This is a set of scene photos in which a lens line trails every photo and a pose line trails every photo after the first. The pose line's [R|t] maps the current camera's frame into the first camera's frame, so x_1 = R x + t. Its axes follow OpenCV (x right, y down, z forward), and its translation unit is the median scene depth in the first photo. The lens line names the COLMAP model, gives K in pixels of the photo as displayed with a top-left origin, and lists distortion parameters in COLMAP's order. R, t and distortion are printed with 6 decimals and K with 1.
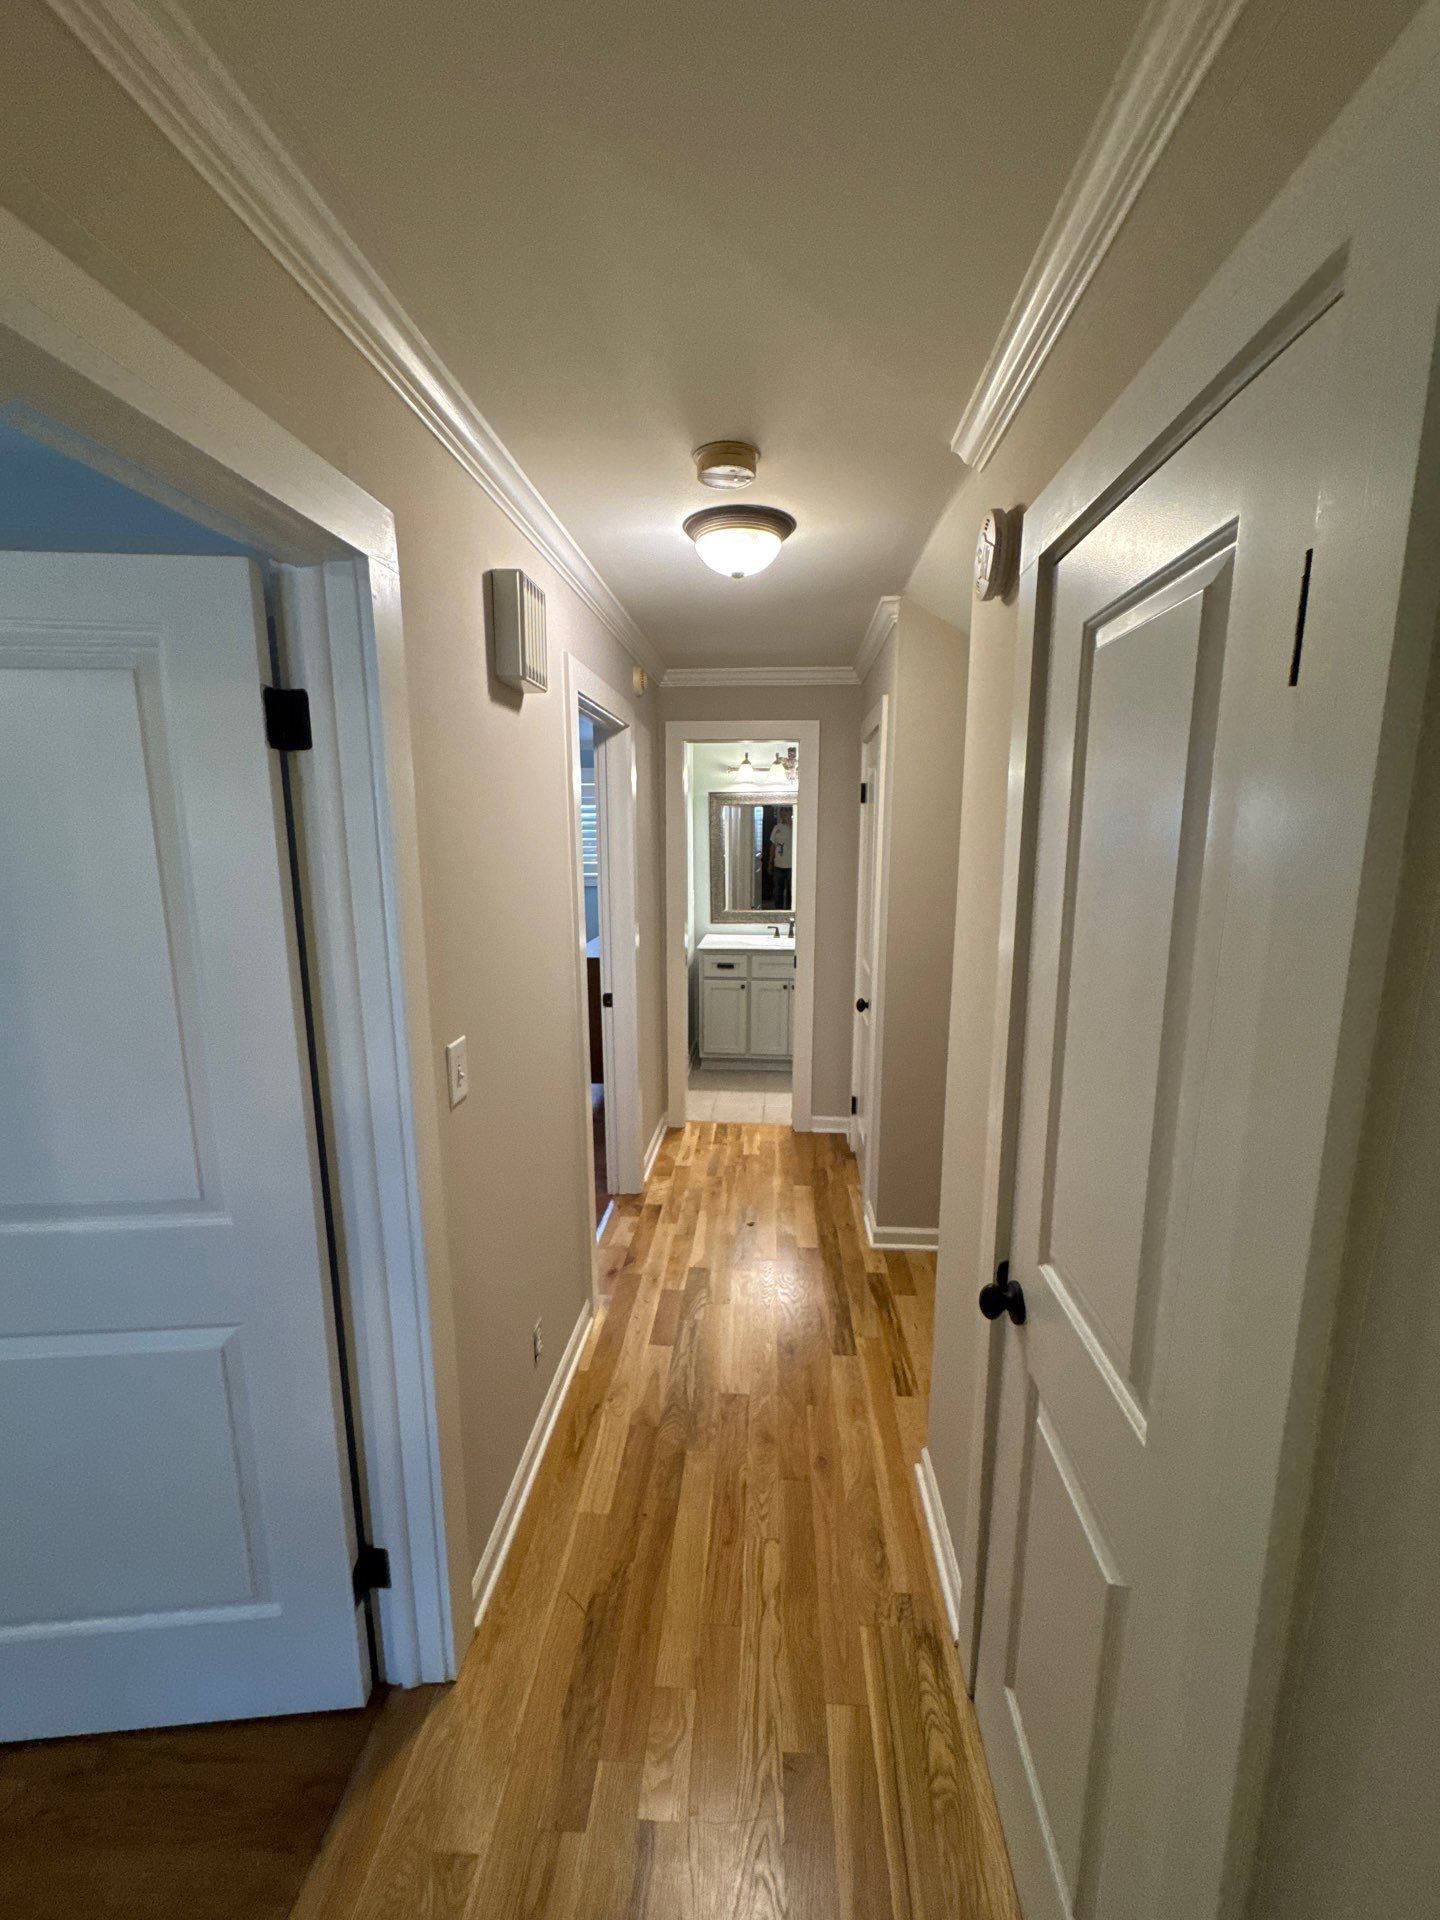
lens RADIAL K [[763.6, 0, 723.1], [0, 763.6, 959.7], [0, 0, 1]] dist [0.000661, -0.000535]
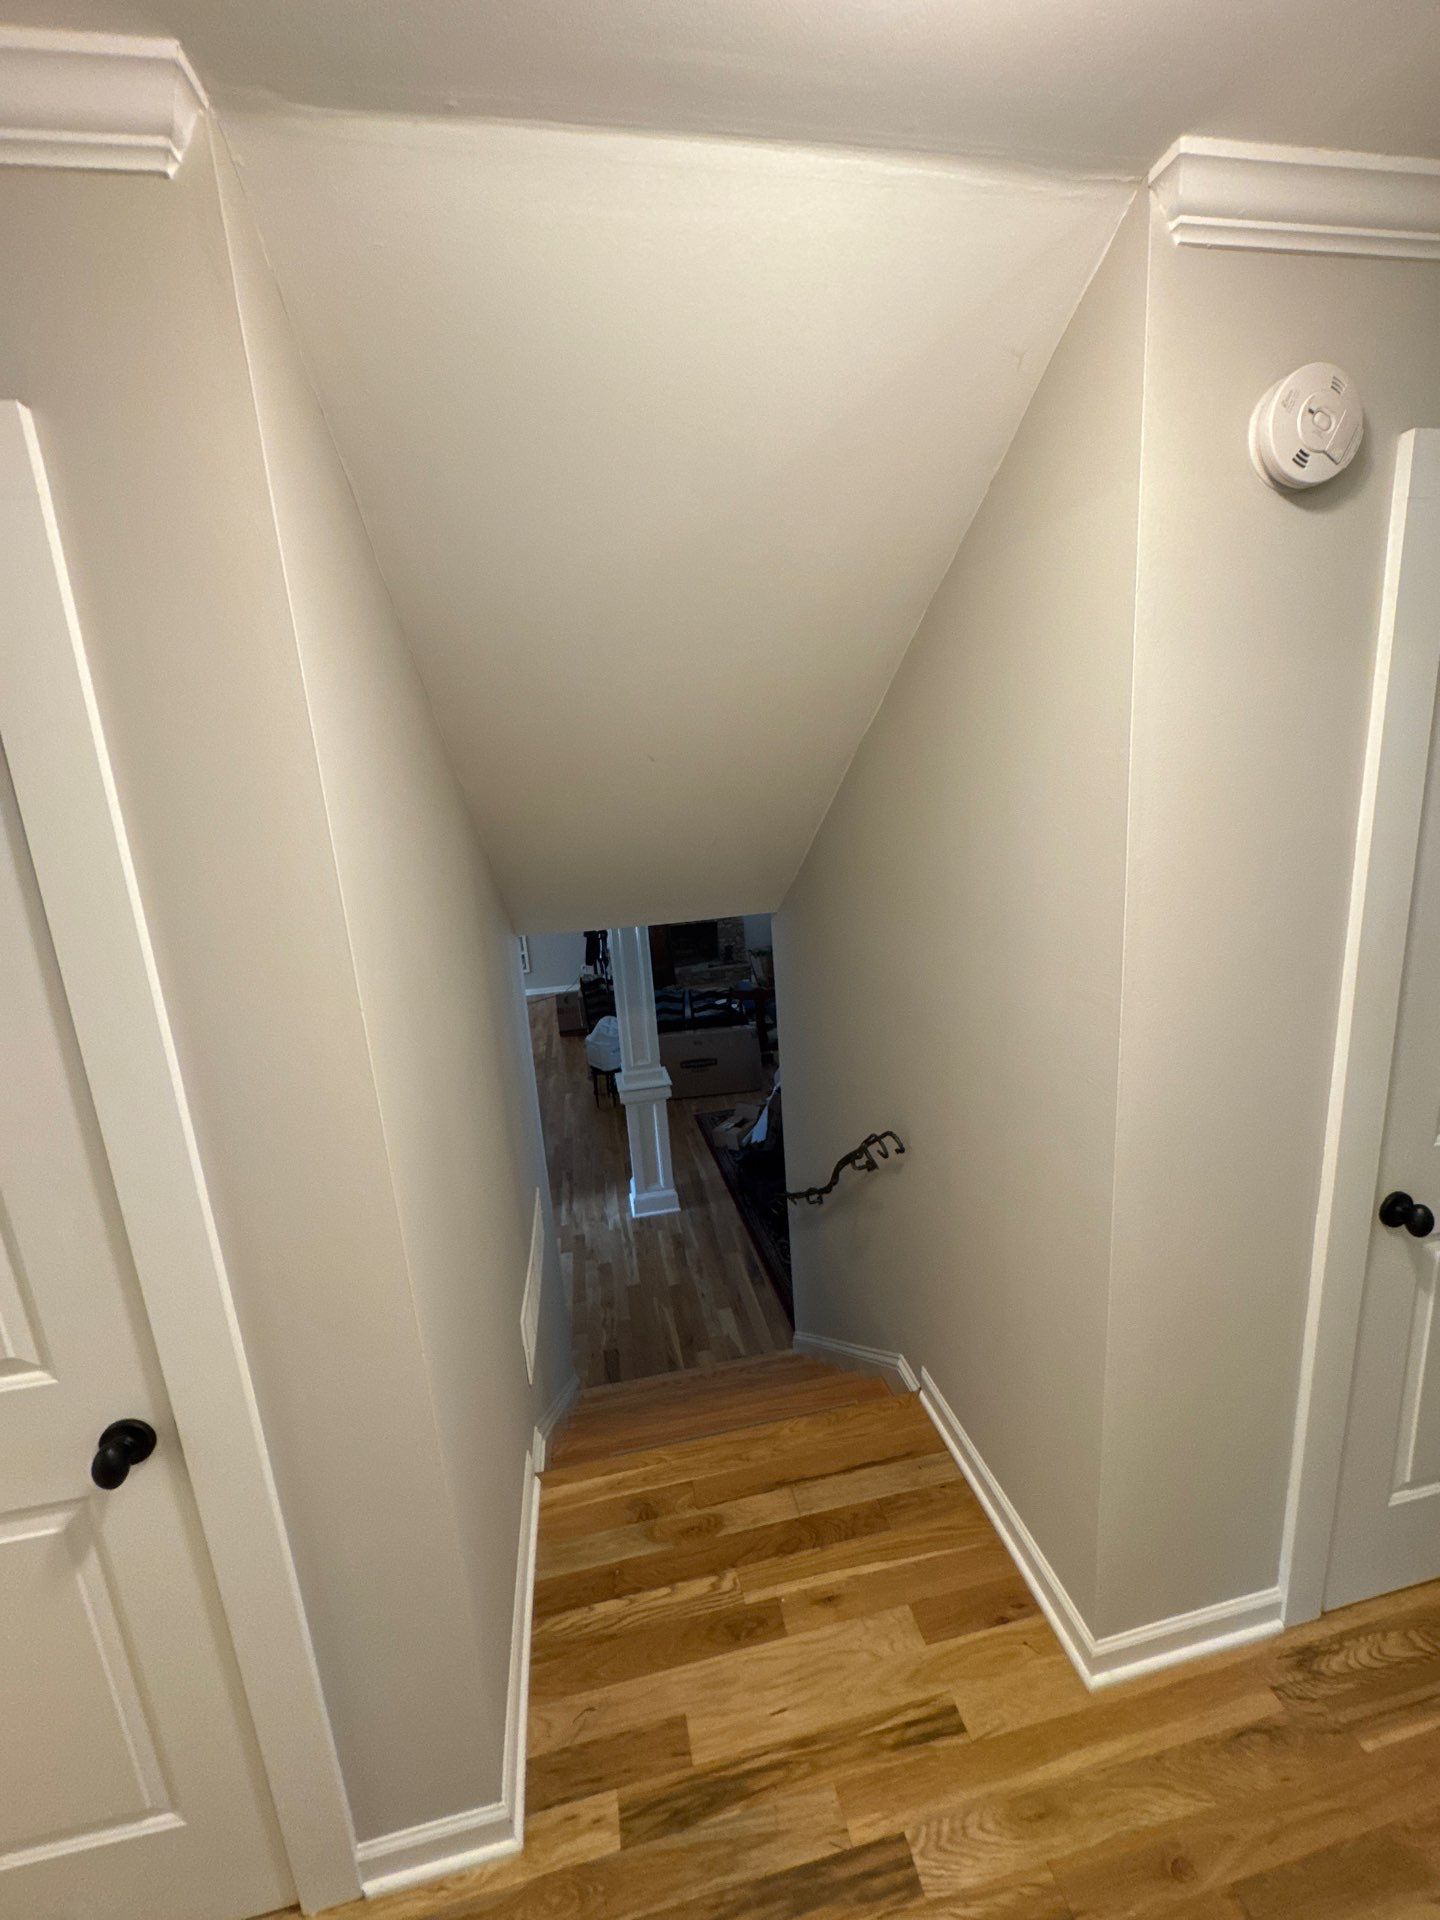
lens RADIAL K [[763.6, 0, 727.0], [0, 763.6, 963.6], [0, 0, 1]] dist [0.000661, -0.000535]
pose [[-0.256383, -0.179304, 0.949799, -0.177458], [0.234160, 0.941851, 0.241011, -0.188348], [-0.937783, 0.284196, -0.199489, 1.012796]]
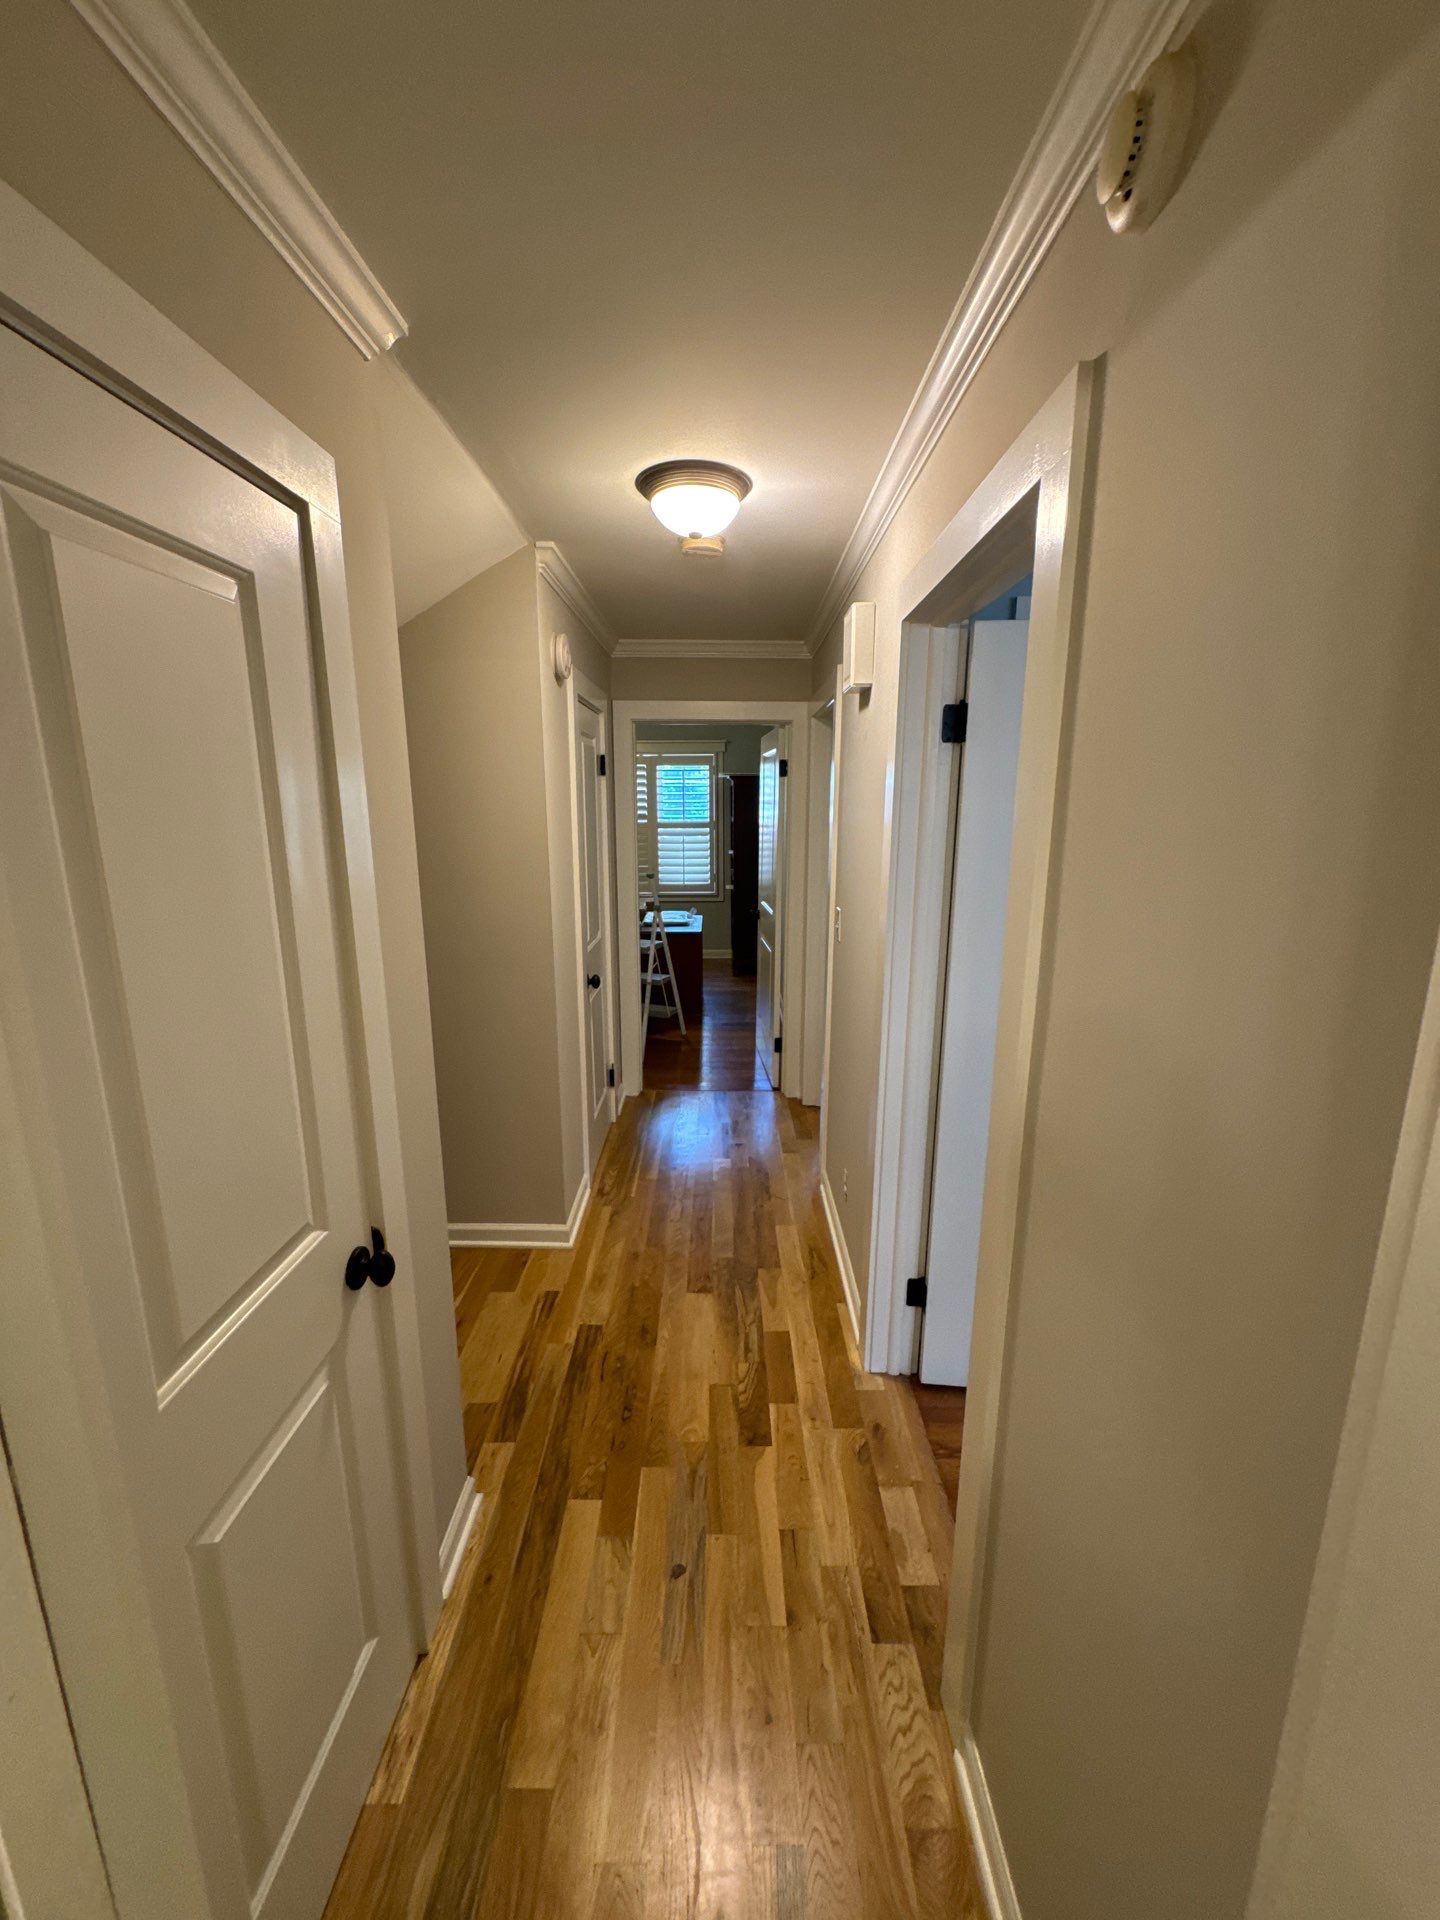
lens RADIAL K [[763.6, 0, 714.9], [0, 763.6, 963.8], [0, 0, 1]] dist [0.000661, -0.000535]
pose [[-0.998425, 0.015392, -0.053941, 0.042093], [-0.005998, 0.926804, 0.375496, -0.293402], [0.055772, 0.375229, -0.925253, 1.704694]]
